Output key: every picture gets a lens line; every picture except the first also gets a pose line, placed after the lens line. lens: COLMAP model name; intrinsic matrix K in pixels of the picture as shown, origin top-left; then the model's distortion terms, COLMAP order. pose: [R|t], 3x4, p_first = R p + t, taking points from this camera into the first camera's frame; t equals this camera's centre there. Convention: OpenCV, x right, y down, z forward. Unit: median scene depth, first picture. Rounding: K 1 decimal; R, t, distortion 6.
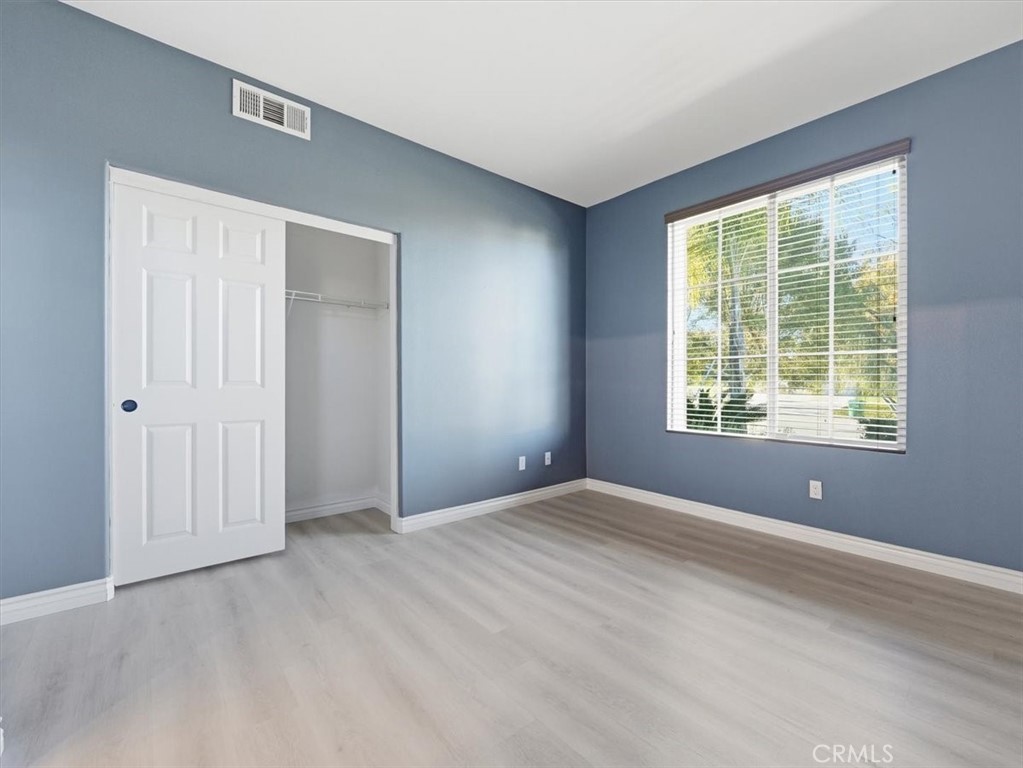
lens RADIAL K [[437.4, 0, 511.5], [0, 437.4, 384.0], [0, 0, 1]] dist [-0.000237, -0.000075]
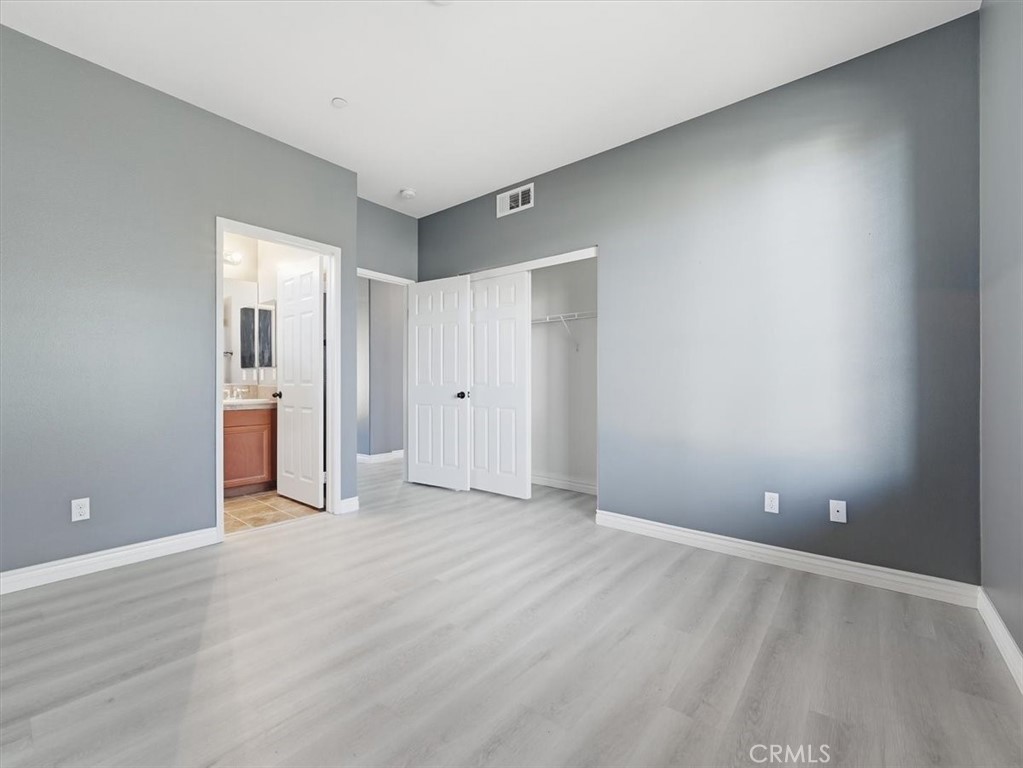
lens RADIAL K [[432.4, 0, 510.6], [0, 432.4, 389.0], [0, 0, 1]] dist [-0.006916, -0.000047]
pose [[0.187542, 0.011085, -0.982194, 0.811155], [-0.004899, 0.999934, 0.010350, 0.000909], [0.982244, 0.002870, 0.187584, 0.641981]]
